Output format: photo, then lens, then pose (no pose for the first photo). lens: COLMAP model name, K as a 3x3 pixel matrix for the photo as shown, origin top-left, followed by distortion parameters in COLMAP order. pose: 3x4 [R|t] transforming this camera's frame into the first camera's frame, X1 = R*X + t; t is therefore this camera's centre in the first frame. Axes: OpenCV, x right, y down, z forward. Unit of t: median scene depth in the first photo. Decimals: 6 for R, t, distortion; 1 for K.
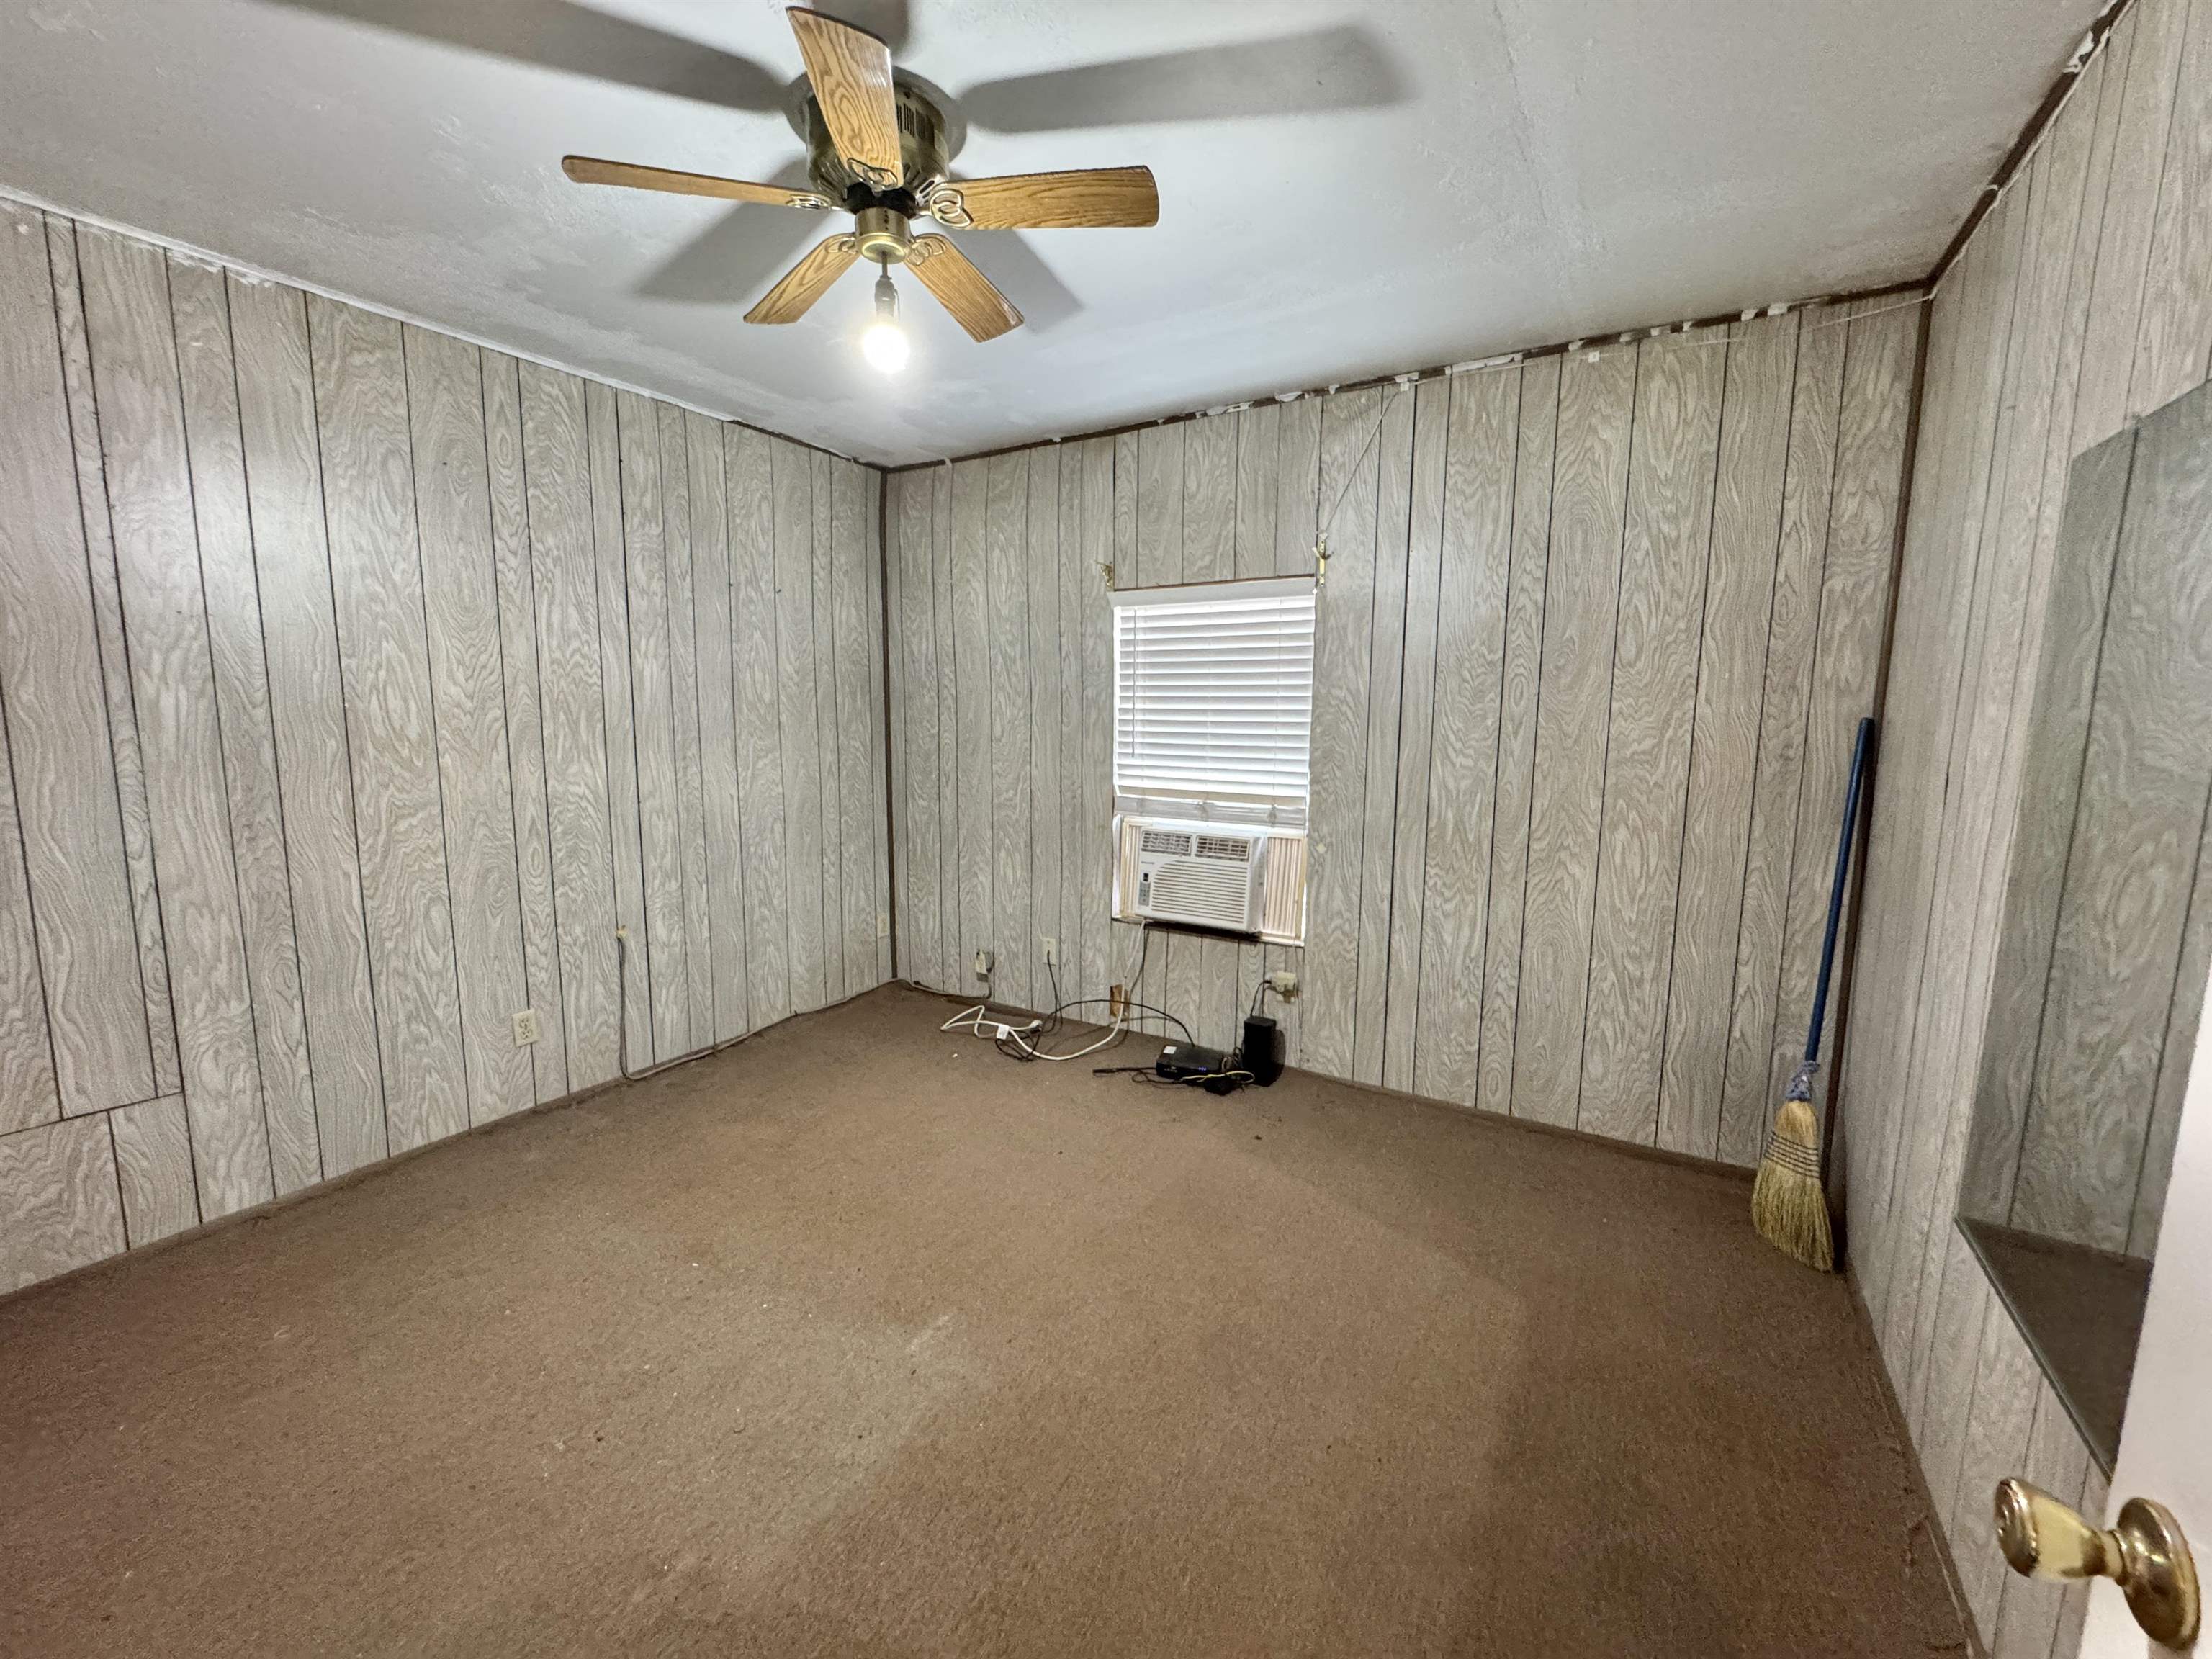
lens RADIAL K [[888.4, 0, 1091.2], [0, 888.4, 829.1], [0, 0, 1]] dist [-0.003829, 0.000506]
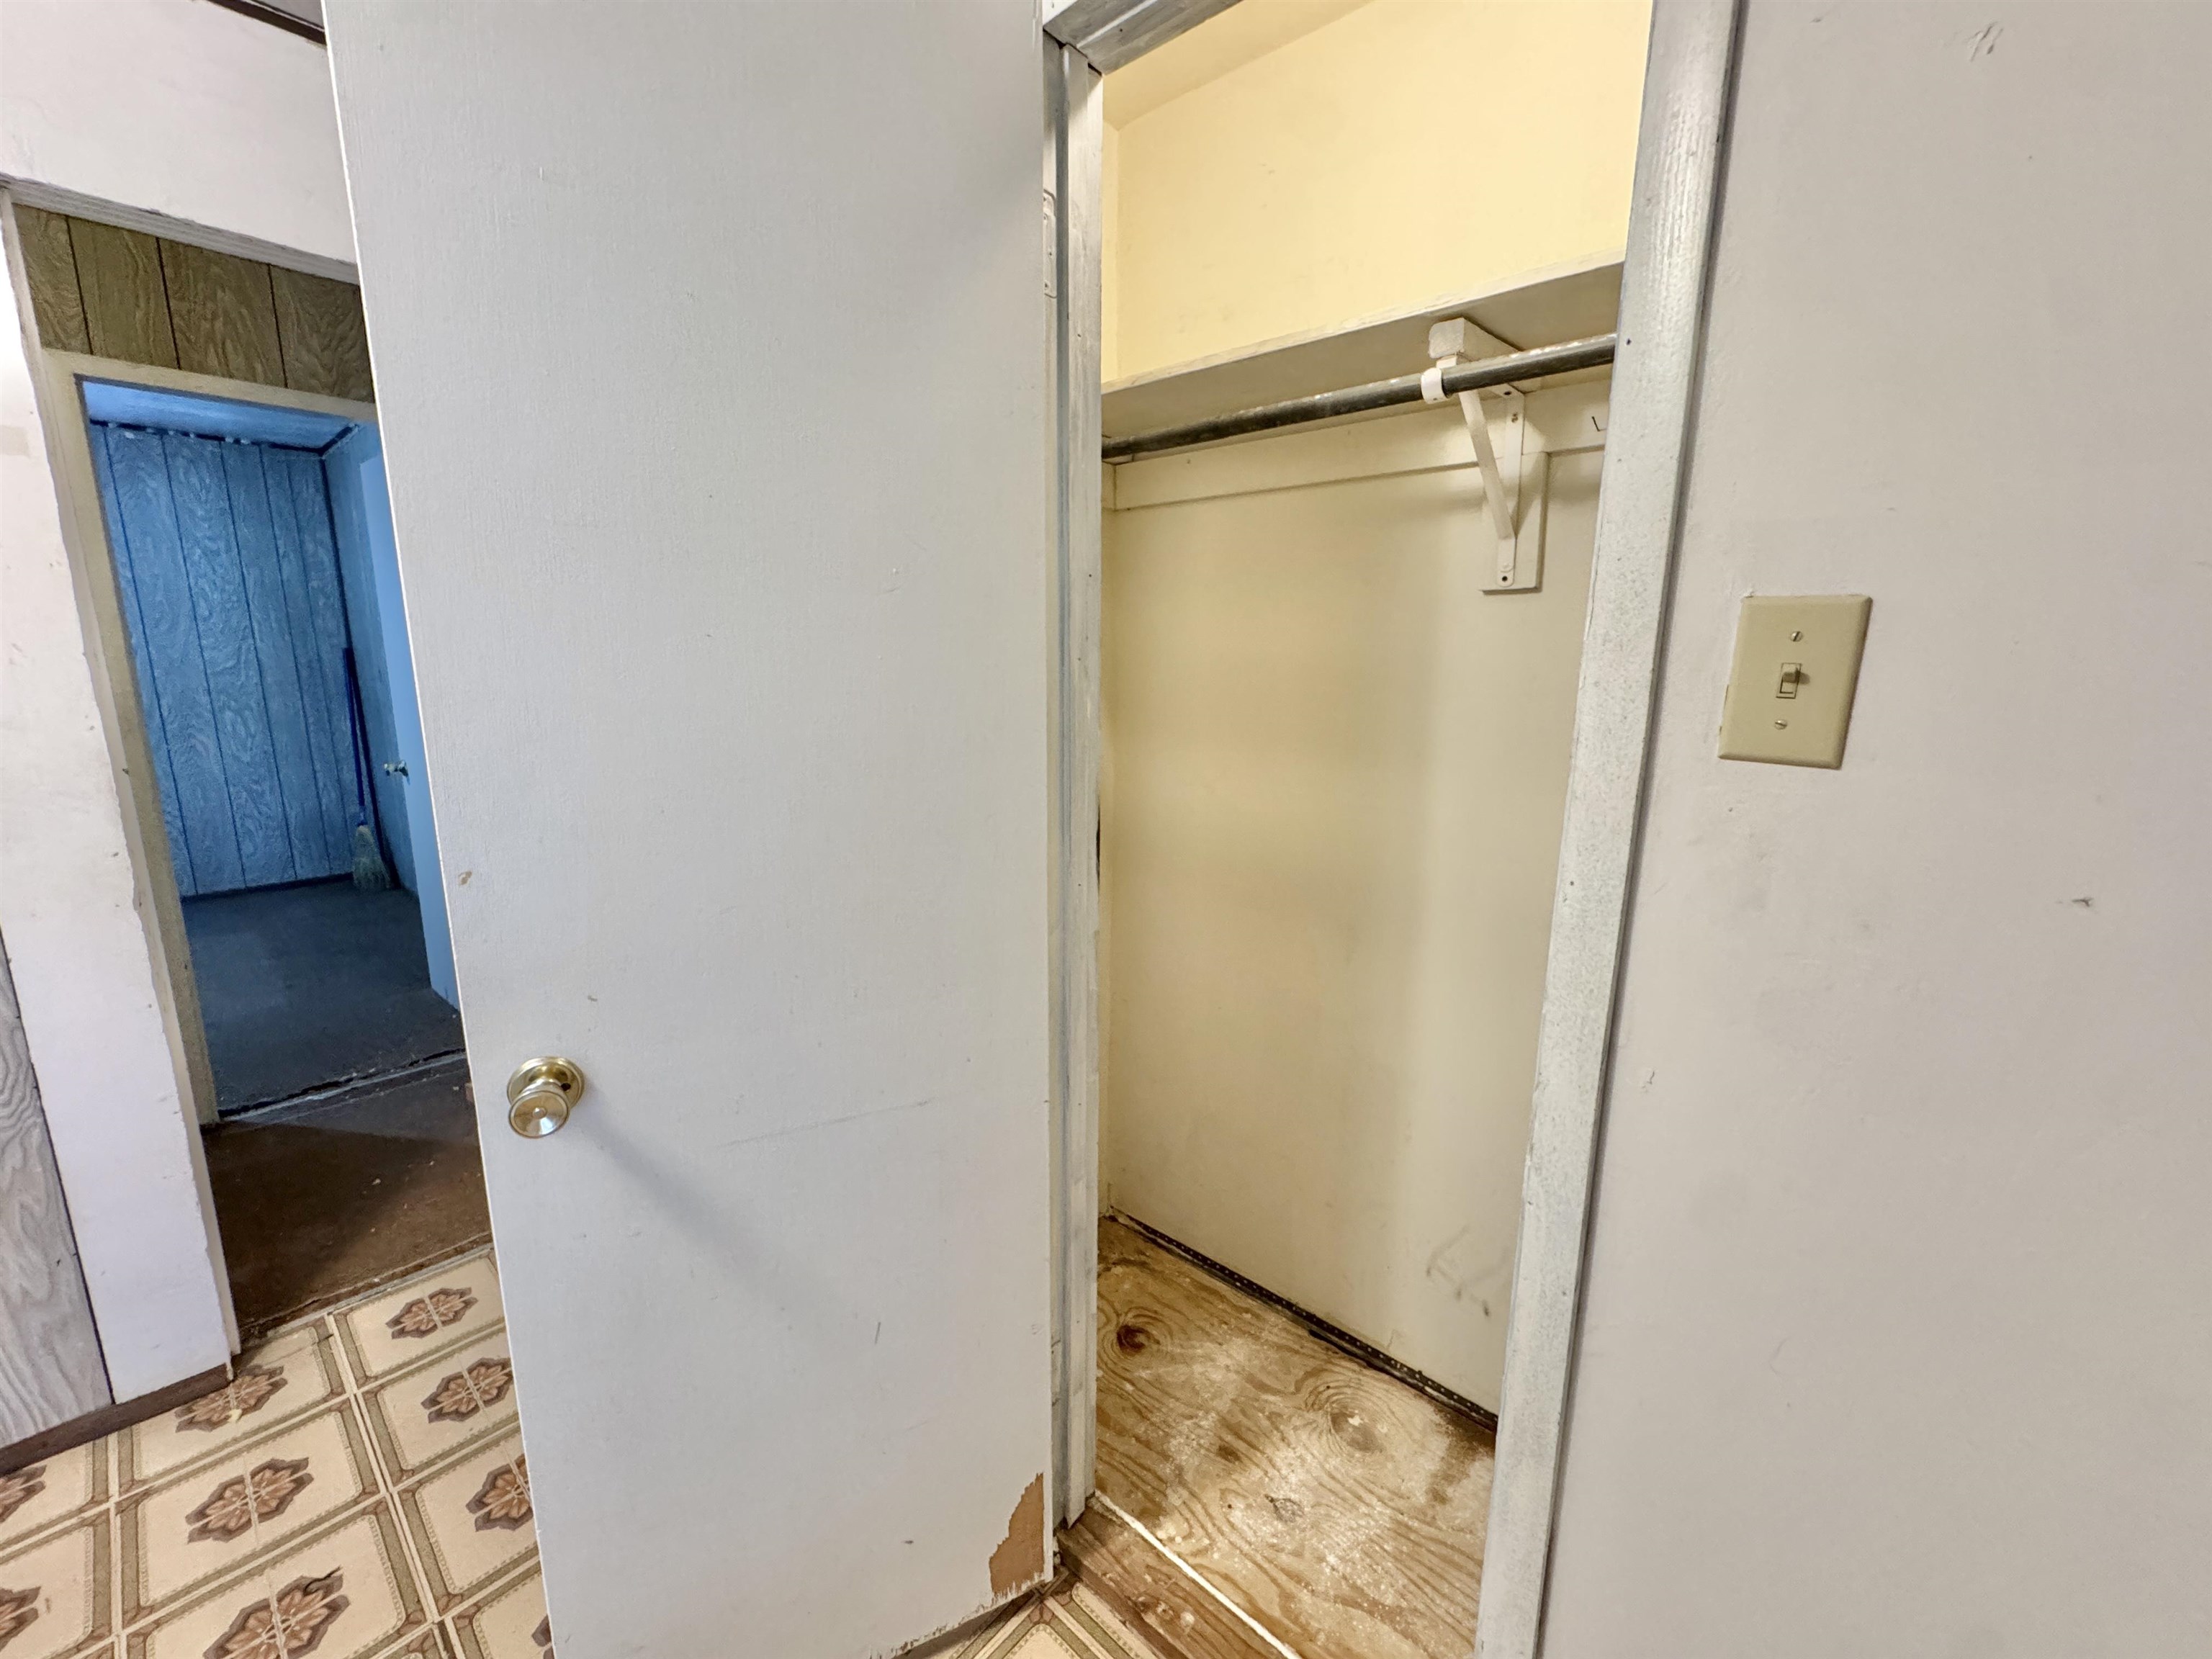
lens RADIAL K [[888.4, 0, 1101.2], [0, 888.4, 812.4], [0, 0, 1]] dist [-0.003829, 0.000506]
pose [[0.172928, -0.192733, 0.965893, -0.938720], [0.126662, 0.976876, 0.172248, 0.124392], [-0.976756, 0.092556, 0.193342, -1.142219]]
